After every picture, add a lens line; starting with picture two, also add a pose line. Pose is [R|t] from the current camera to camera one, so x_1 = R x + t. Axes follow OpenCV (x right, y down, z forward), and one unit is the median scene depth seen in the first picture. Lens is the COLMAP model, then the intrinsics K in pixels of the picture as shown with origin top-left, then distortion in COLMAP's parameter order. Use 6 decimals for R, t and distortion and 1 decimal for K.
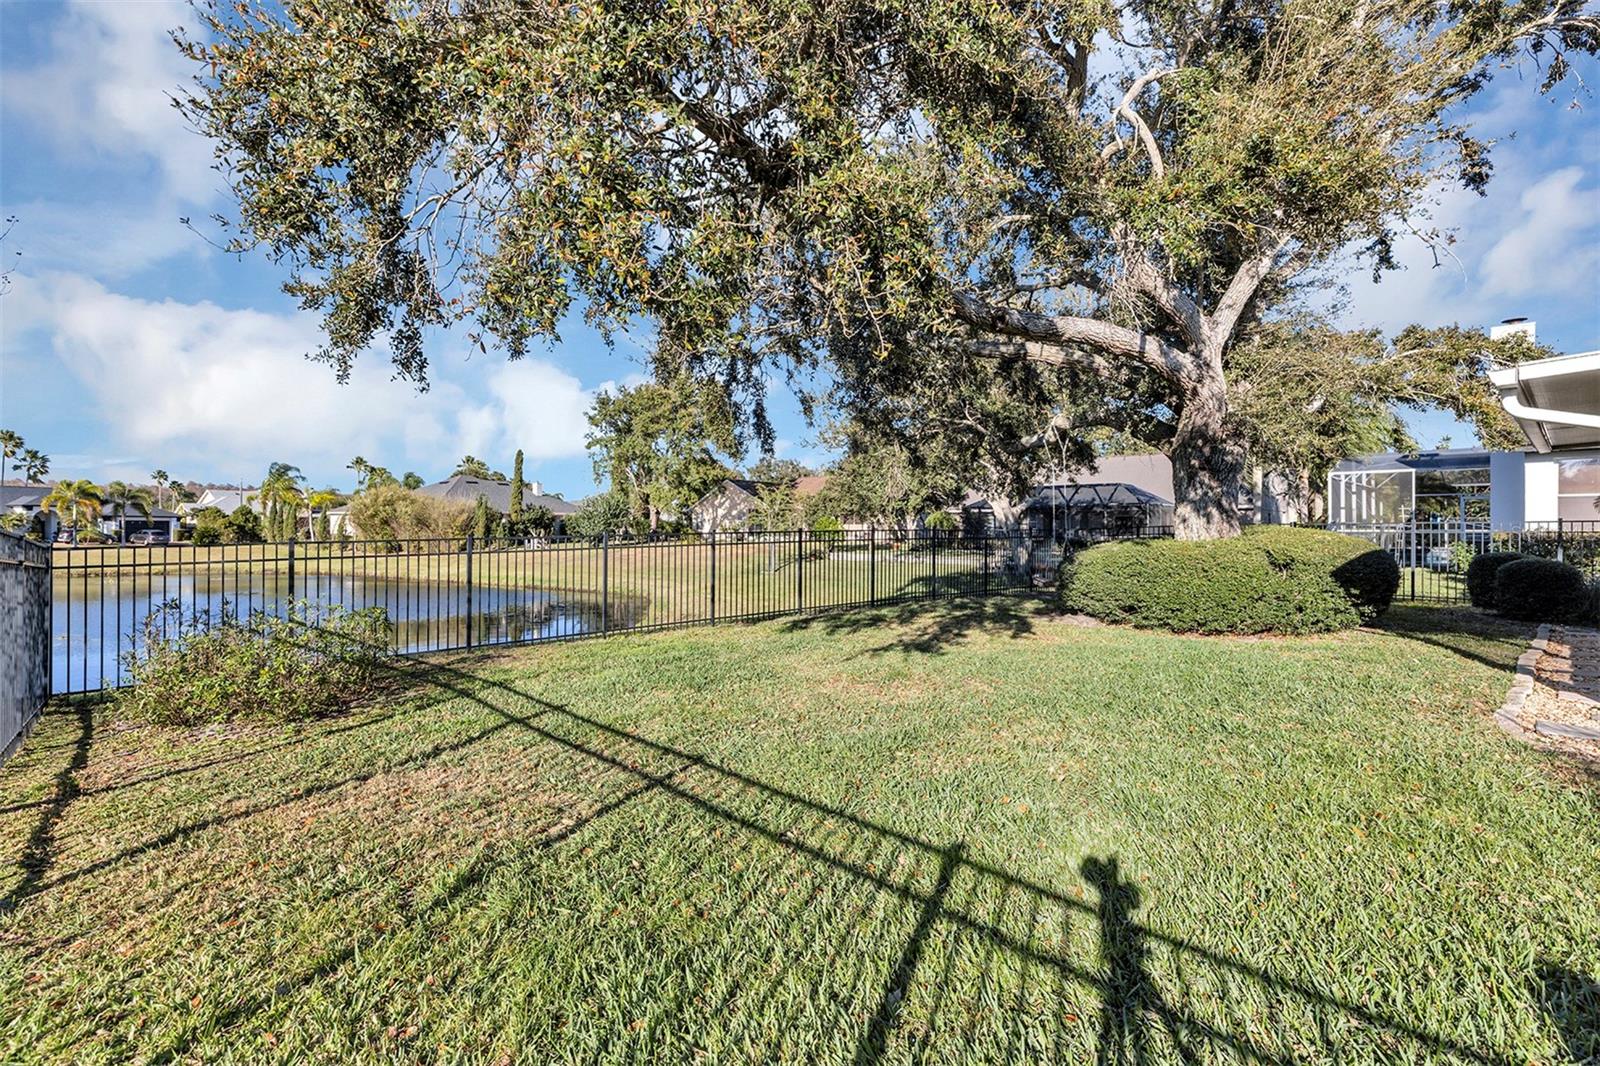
lens RADIAL K [[690.1, 0, 792.0], [0, 690.1, 527.5], [0, 0, 1]] dist [-0.004138, -0.000342]
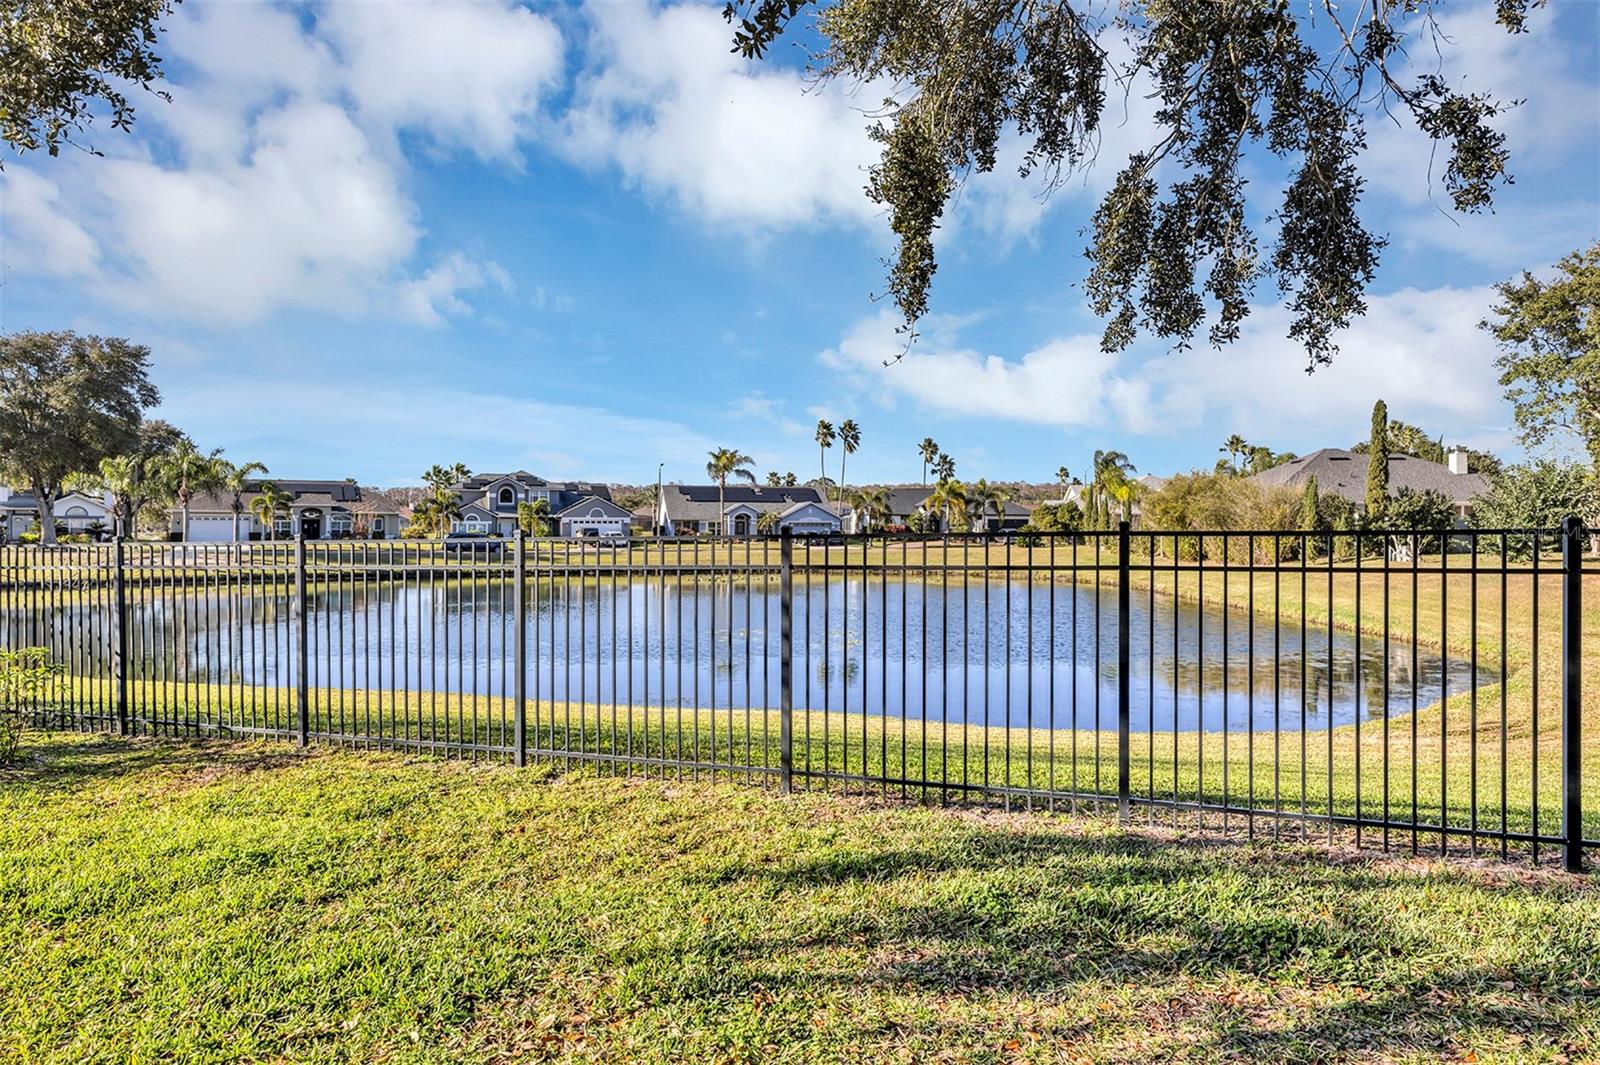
lens RADIAL K [[898.8, 0, 786.3], [0, 898.8, 531.2], [0, 0, 1]] dist [0.004464, -0.000080]
pose [[0.446516, 0.006952, -0.894749, 0.086133], [-0.001766, 0.999975, 0.006889, -0.000349], [0.894774, -0.001496, 0.446517, 0.145147]]
